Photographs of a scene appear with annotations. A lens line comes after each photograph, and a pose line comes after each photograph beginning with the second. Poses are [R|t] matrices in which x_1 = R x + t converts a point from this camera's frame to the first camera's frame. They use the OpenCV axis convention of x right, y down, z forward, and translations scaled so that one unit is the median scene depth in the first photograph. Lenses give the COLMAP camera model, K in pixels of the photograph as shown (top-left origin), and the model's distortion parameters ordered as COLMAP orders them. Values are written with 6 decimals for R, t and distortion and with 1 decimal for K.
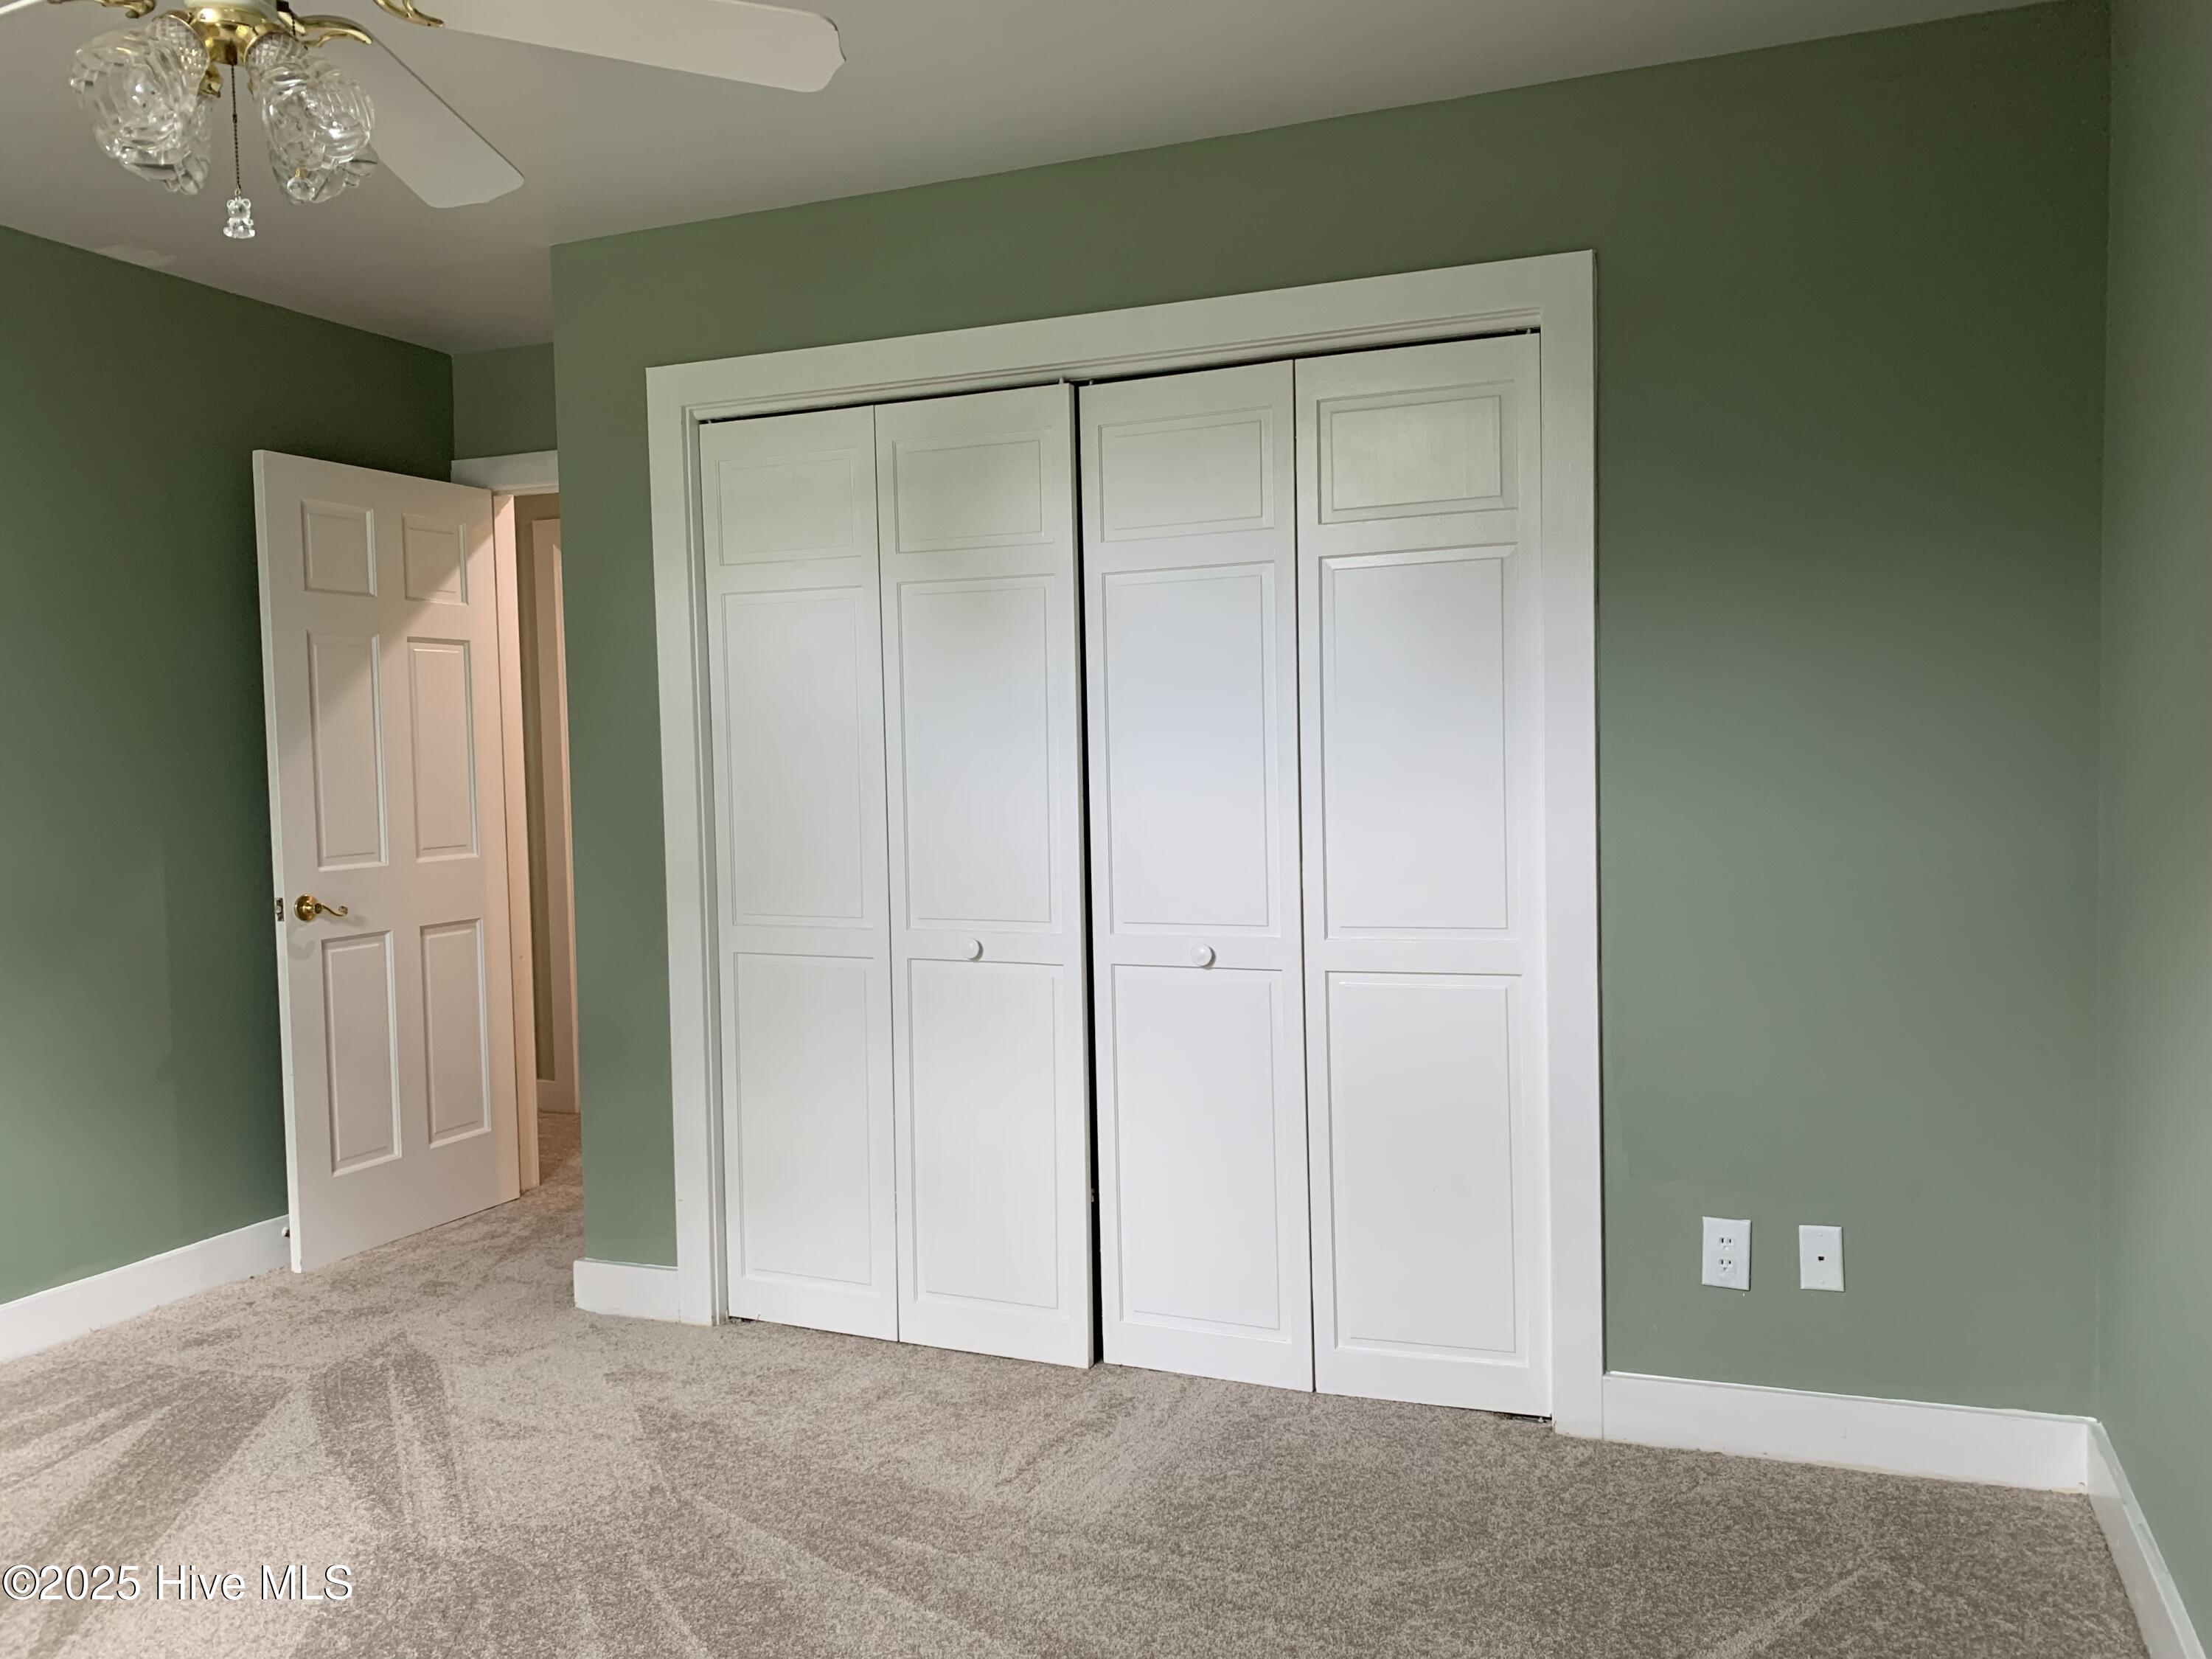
lens RADIAL K [[1667.9, 0, 1106.2], [0, 1667.9, 820.9], [0, 0, 1]] dist [0.025544, -0.039314]
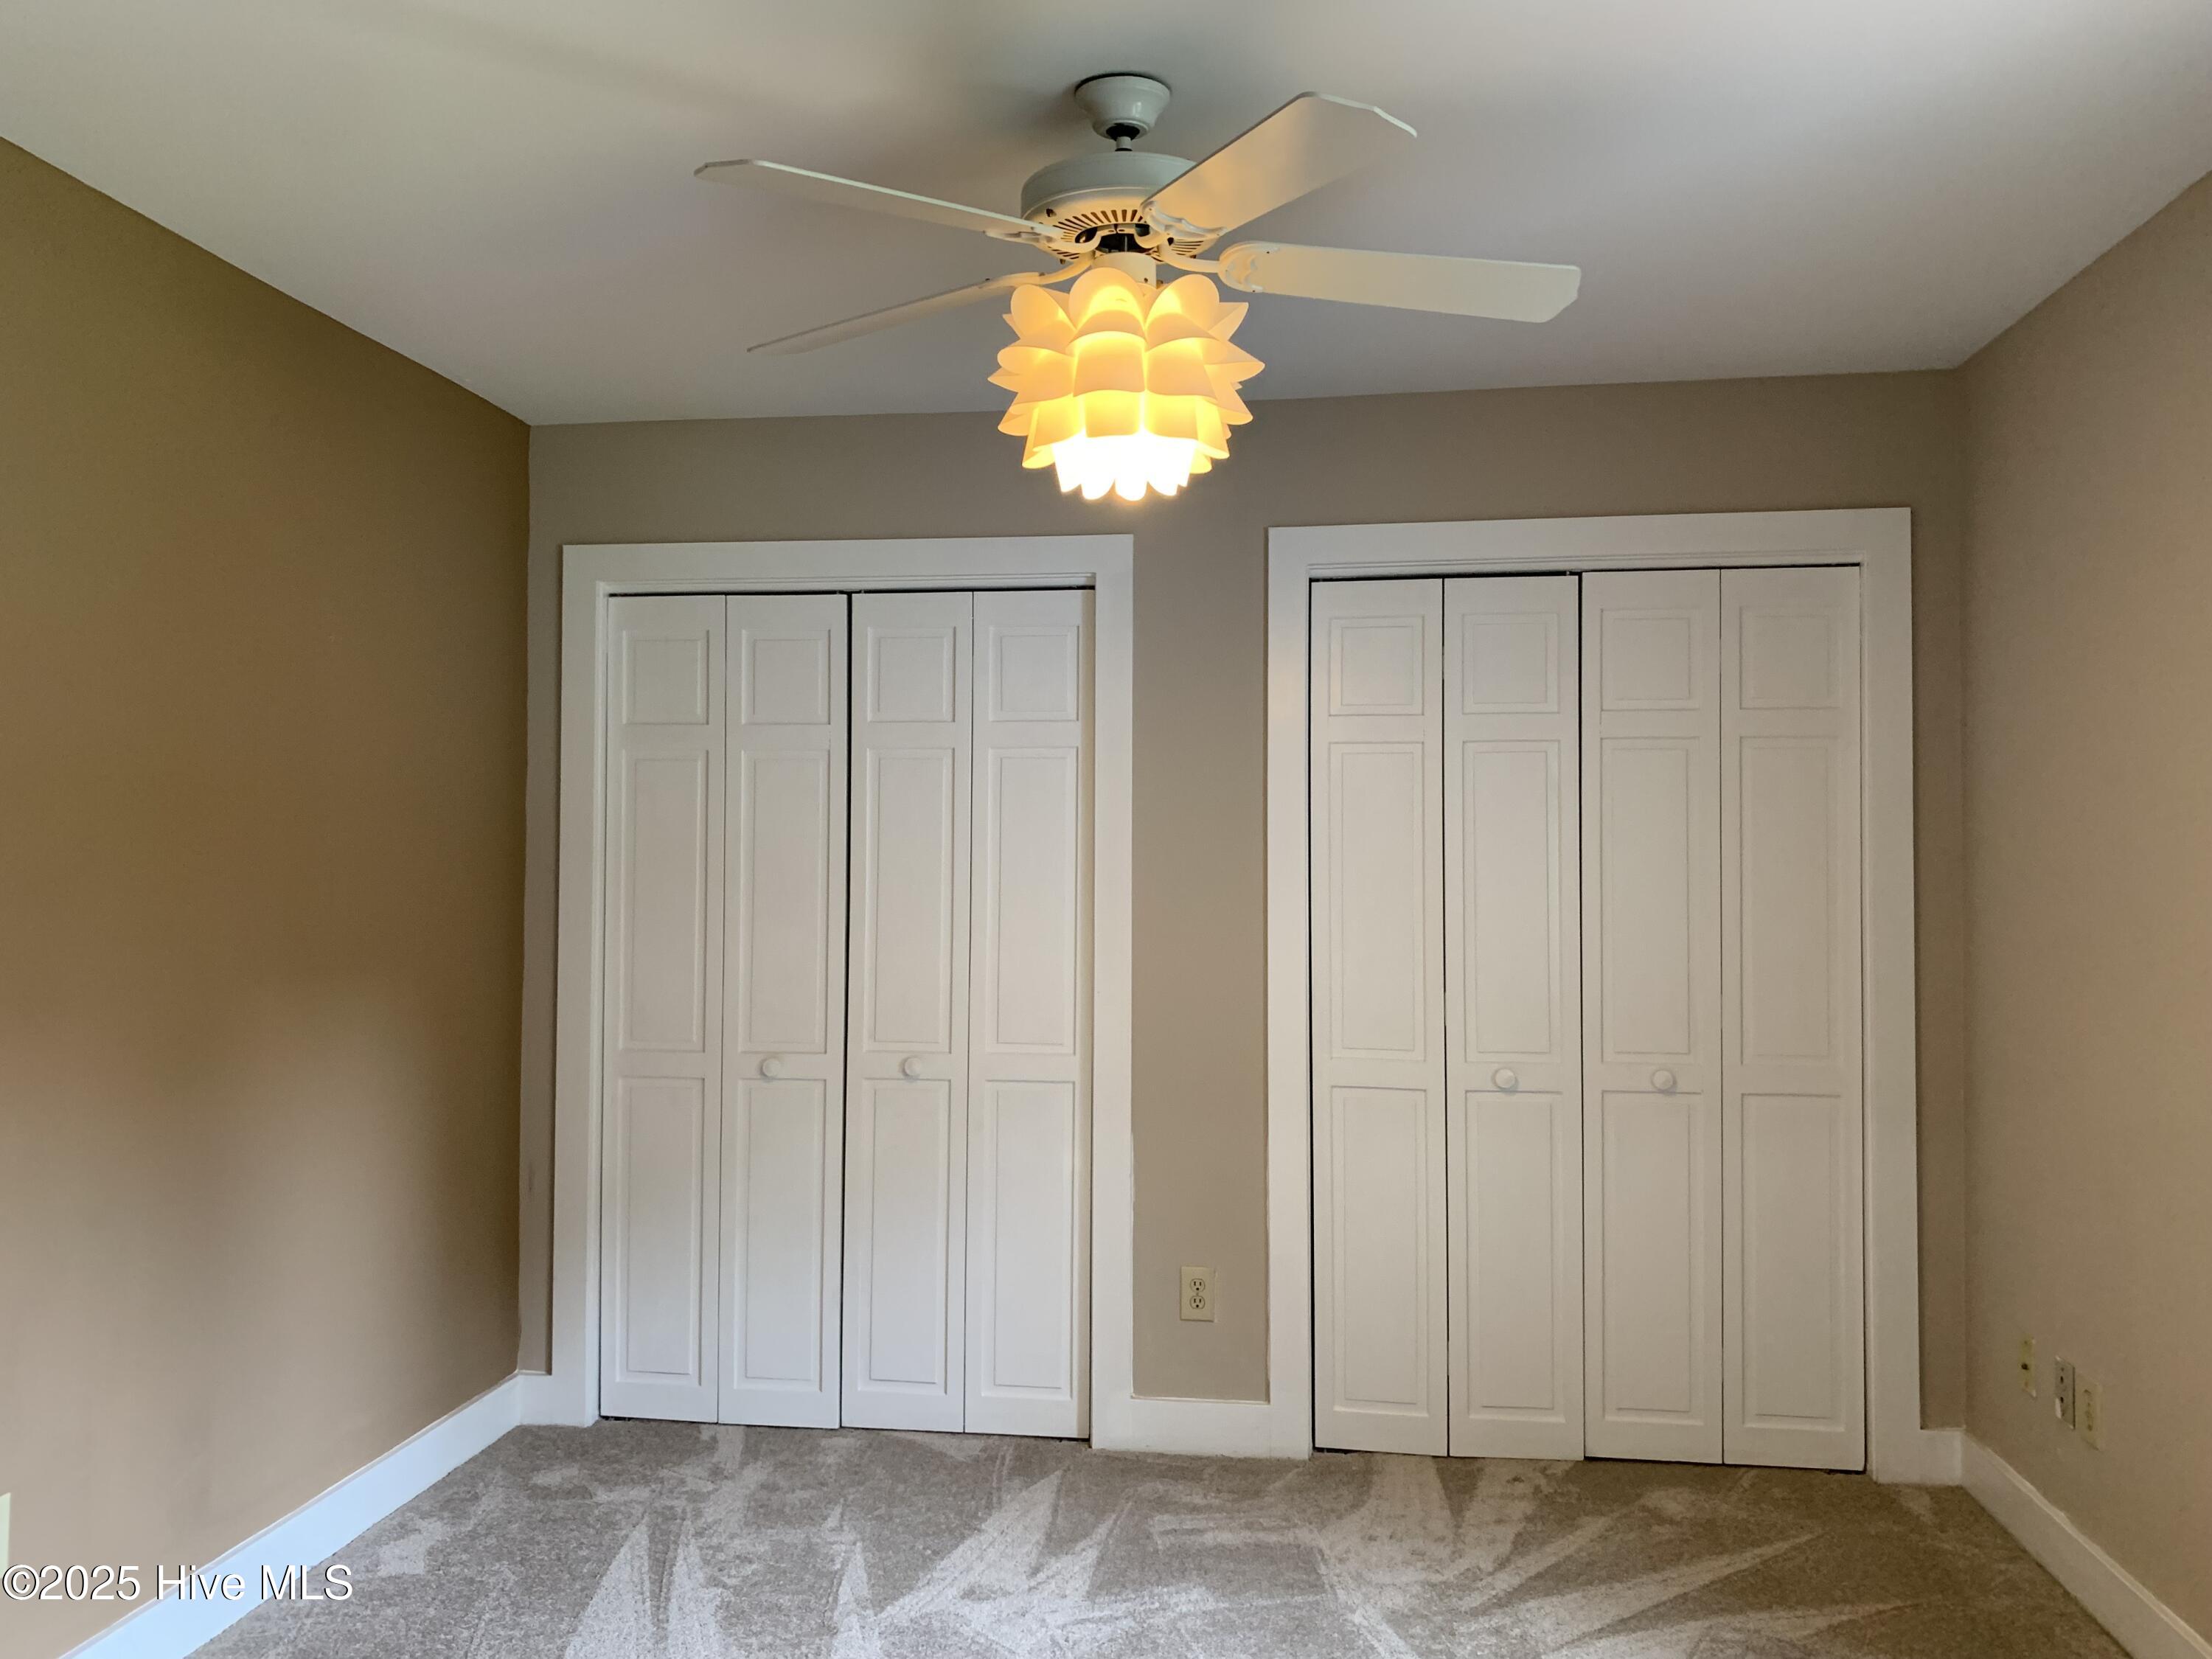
lens RADIAL K [[1338.2, 0, 1102.7], [0, 1338.2, 844.9], [0, 0, 1]] dist [0.004904, -0.000894]
pose [[0.963868, 0.032427, 0.264401, -0.463098], [-0.010368, 0.996378, -0.084405, 0.001551], [-0.266180, 0.078614, 0.960712, 0.180117]]
